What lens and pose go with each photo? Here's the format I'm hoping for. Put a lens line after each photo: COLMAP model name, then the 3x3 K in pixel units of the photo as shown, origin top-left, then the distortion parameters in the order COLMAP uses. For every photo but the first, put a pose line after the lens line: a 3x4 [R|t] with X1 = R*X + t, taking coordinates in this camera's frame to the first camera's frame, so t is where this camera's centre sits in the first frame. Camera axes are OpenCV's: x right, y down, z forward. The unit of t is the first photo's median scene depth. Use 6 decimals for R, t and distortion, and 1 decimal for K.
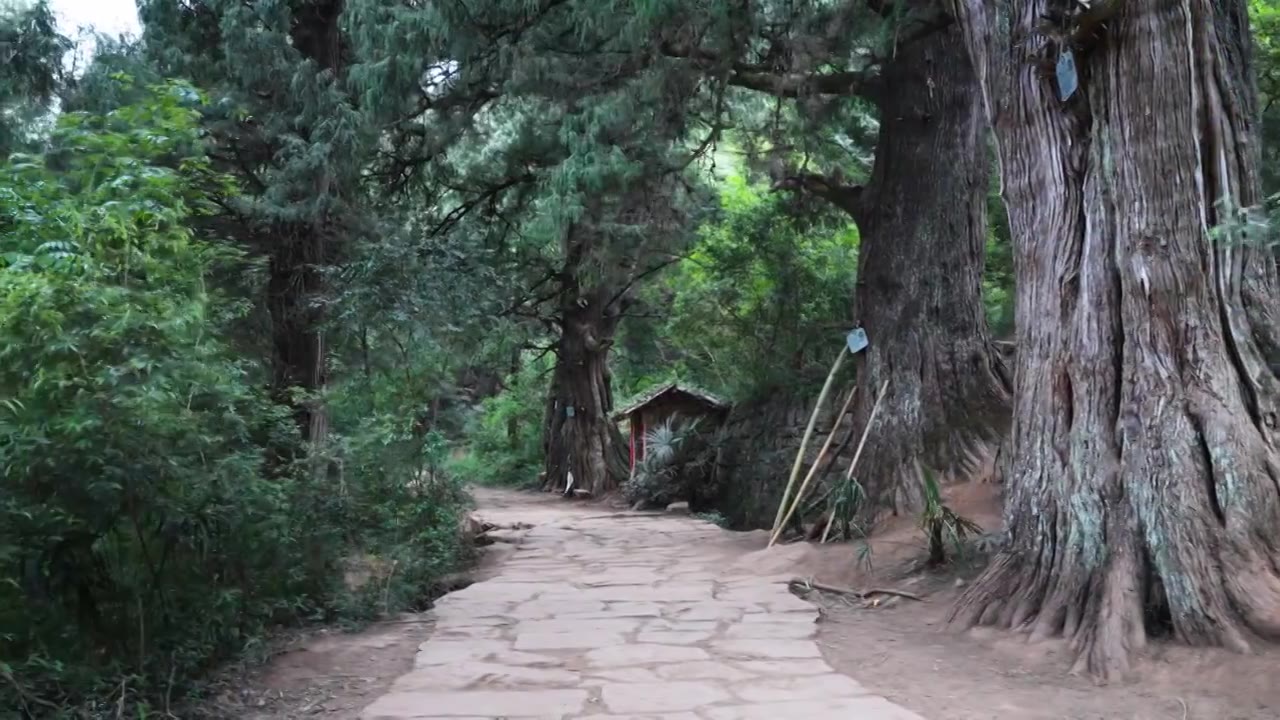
lens RADIAL K [[1025.7, 0, 638.4], [0, 1025.7, 361.1], [0, 0, 1]] dist [-0.004207, -0.001959]
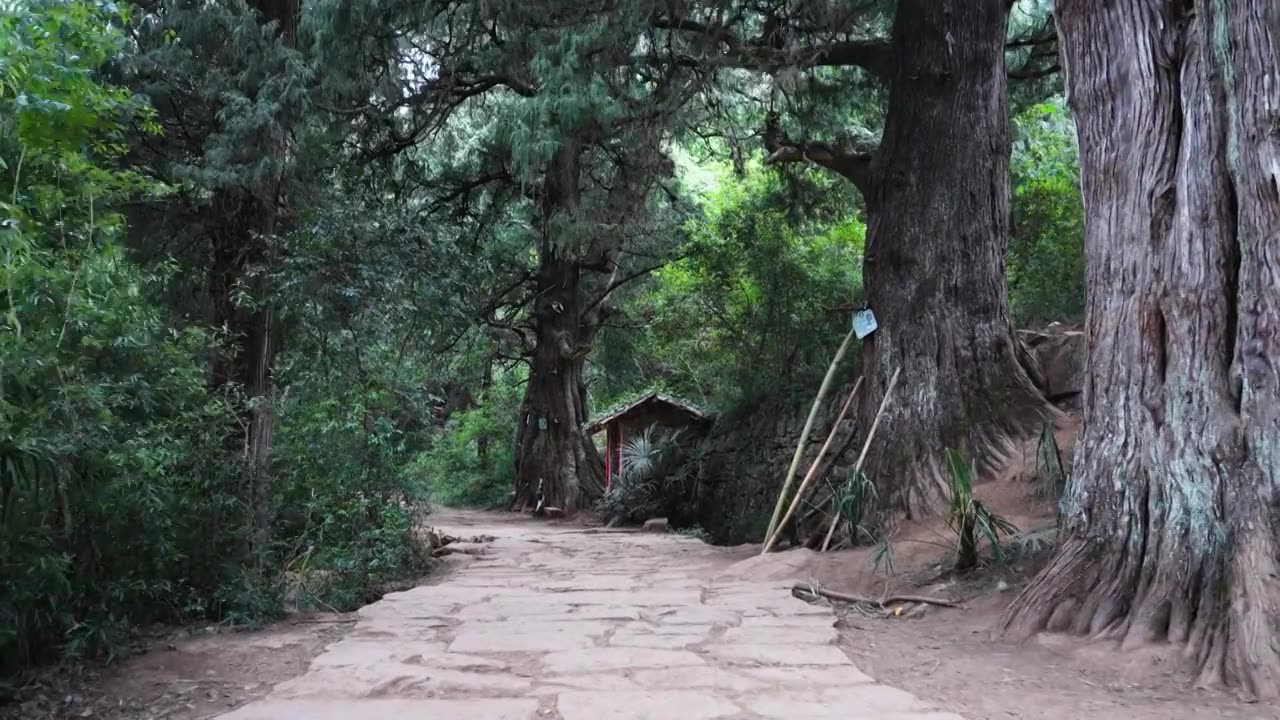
lens RADIAL K [[1032.2, 0, 637.9], [0, 1032.2, 359.6], [0, 0, 1]] dist [0.002018, -0.007455]
pose [[0.999586, 0.020148, 0.020520, 0.000299], [-0.019422, 0.999198, -0.035007, 0.062263], [-0.021209, 0.034594, 0.999176, 0.156366]]
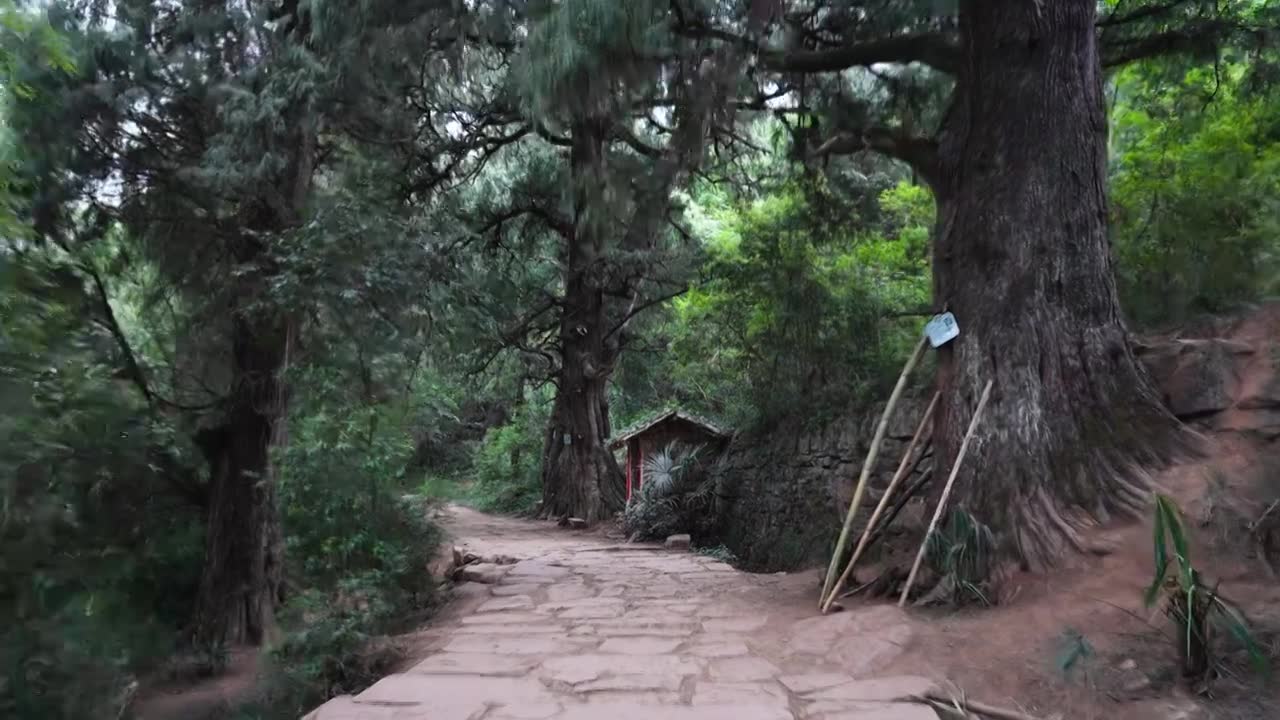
lens RADIAL K [[819.9, 0, 642.4], [0, 819.9, 361.2], [0, 0, 1]] dist [-0.003145, -0.005169]
pose [[0.999595, 0.023849, 0.015524, -0.020759], [-0.022817, 0.997717, -0.063567, 0.063181], [-0.017004, 0.063187, 0.997857, 0.553979]]
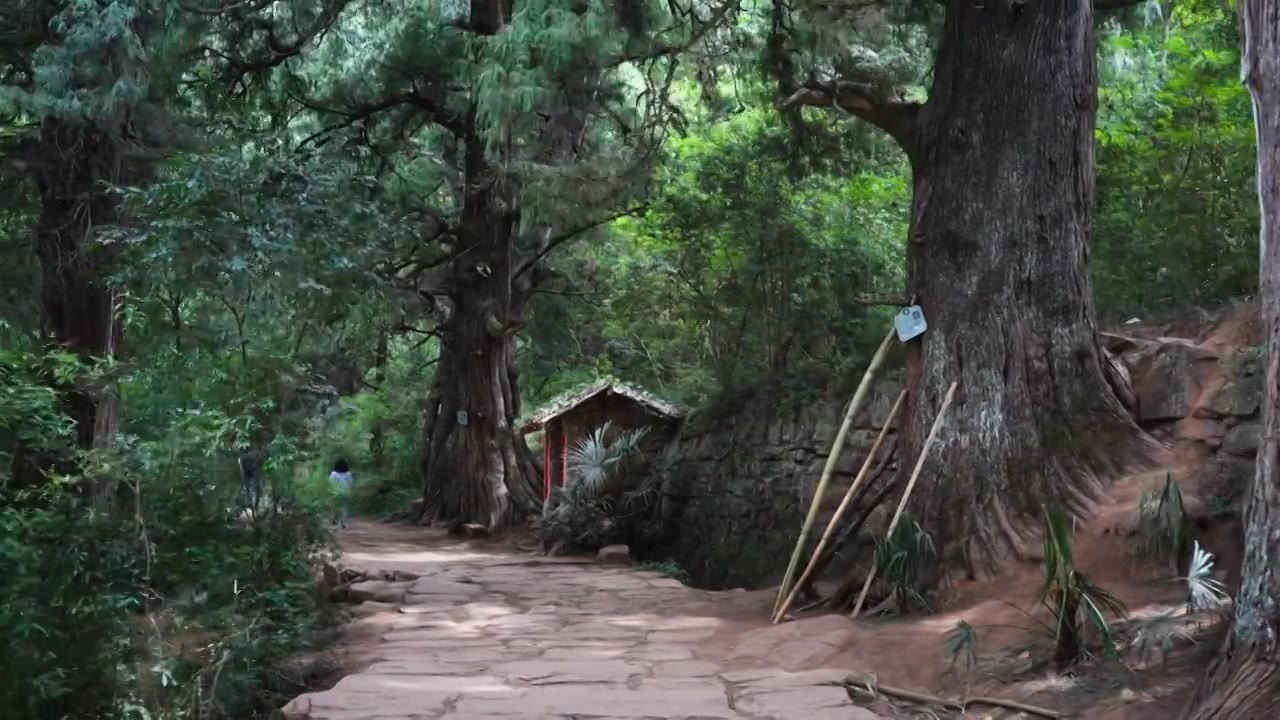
lens RADIAL K [[1279.2, 0, 640.7], [0, 1279.2, 362.8], [0, 0, 1]] dist [0.007482, -0.018447]
pose [[0.995569, 0.032800, 0.088123, -0.059399], [-0.032870, 0.999459, -0.000657, 0.017644], [-0.088097, -0.002242, 0.996109, 0.209648]]
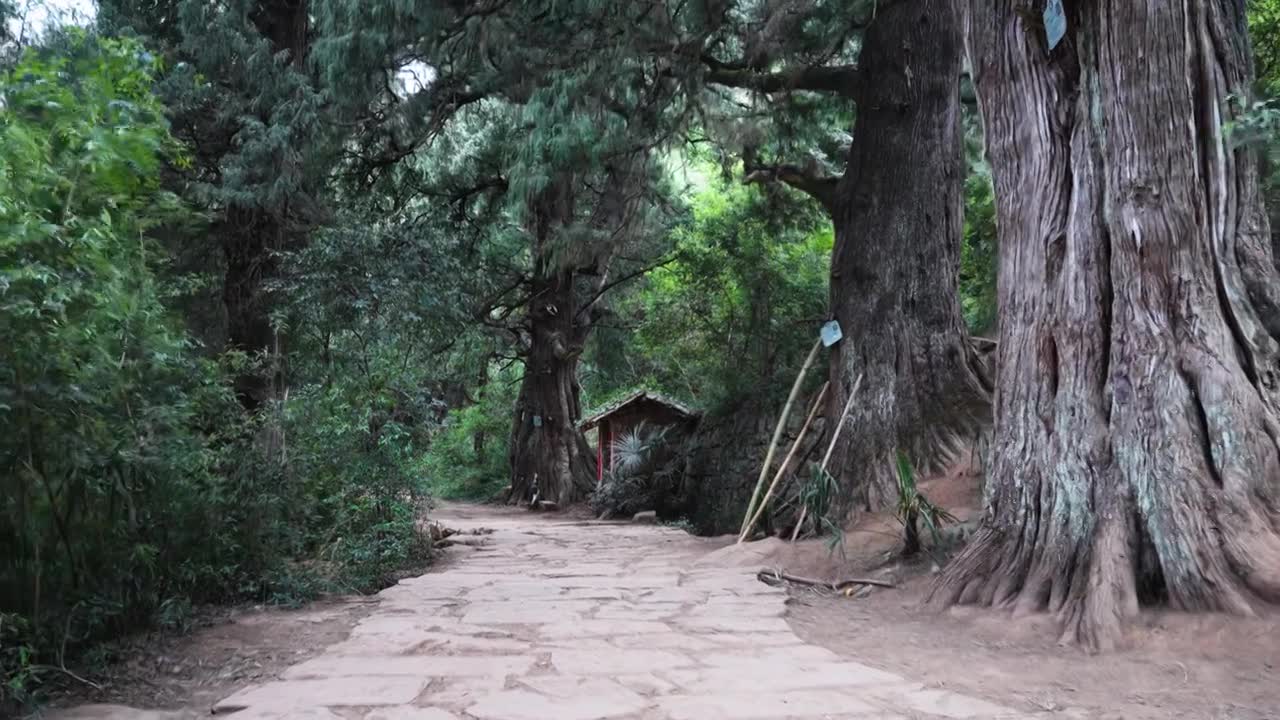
lens RADIAL K [[1028.6, 0, 642.9], [0, 1028.6, 363.2], [0, 0, 1]] dist [-0.005755, -0.000416]
pose [[0.999373, 0.016473, 0.031330, 0.007264], [-0.015708, 0.999576, -0.024517, 0.047263], [-0.031721, 0.024010, 0.999208, 0.045169]]
